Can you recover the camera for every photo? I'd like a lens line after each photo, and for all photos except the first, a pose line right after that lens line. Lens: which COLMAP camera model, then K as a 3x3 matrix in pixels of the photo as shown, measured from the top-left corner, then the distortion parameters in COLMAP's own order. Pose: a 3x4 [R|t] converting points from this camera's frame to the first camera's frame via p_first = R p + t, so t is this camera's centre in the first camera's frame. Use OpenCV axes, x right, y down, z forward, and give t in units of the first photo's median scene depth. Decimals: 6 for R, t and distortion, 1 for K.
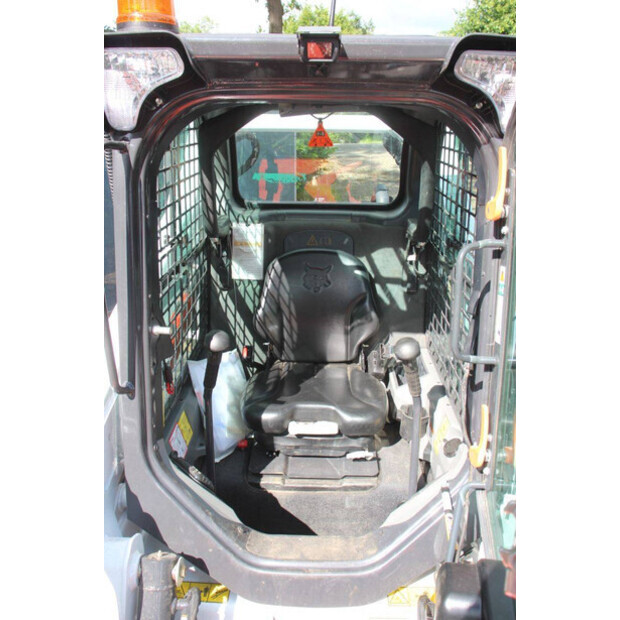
lens RADIAL K [[545.8, 0, 310.0], [0, 545.8, 310.0], [0, 0, 1]] dist [-0.160954, 0.137074]
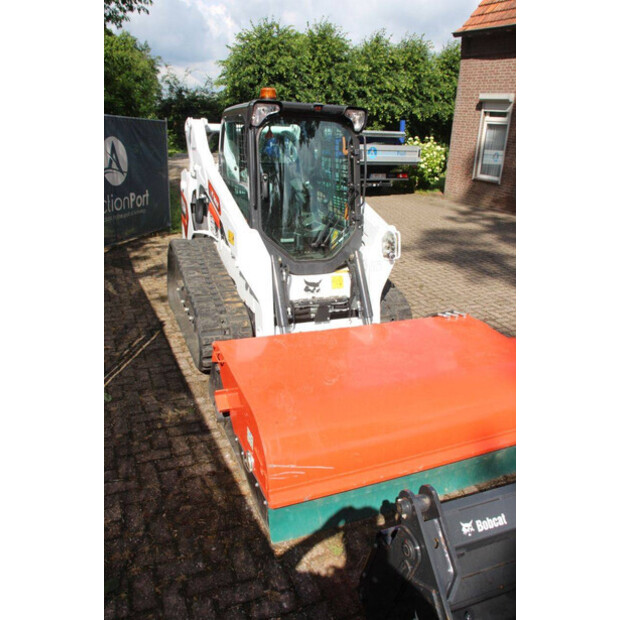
lens RADIAL K [[519.4, 0, 310.0], [0, 519.4, 310.0], [0, 0, 1]] dist [-0.183531, 0.163622]
pose [[0.908530, -0.105144, 0.404373, -0.810505], [0.108523, 0.993986, 0.014628, 0.448158], [-0.403480, 0.030594, 0.914477, -1.132199]]
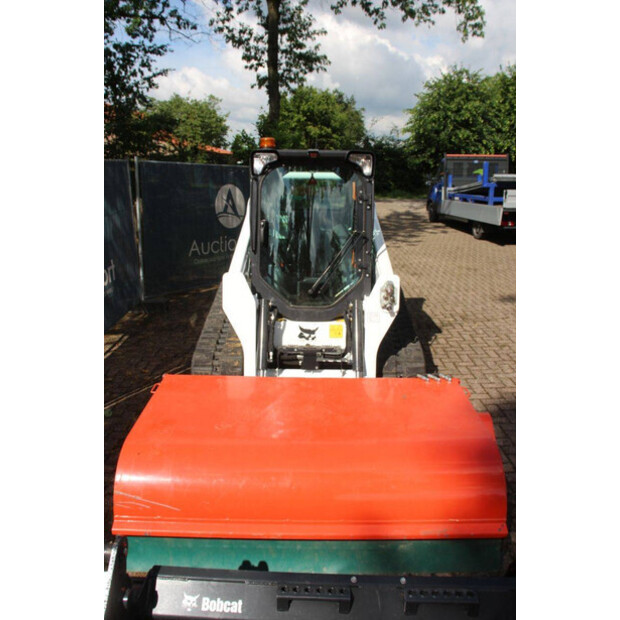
lens RADIAL K [[519.4, 0, 310.0], [0, 519.4, 310.0], [0, 0, 1]] dist [-0.183531, 0.163622]
pose [[0.999786, -0.002332, 0.020568, -0.040471], [0.004236, 0.995656, -0.093013, 0.481809], [-0.020262, 0.093080, 0.995452, -1.273257]]
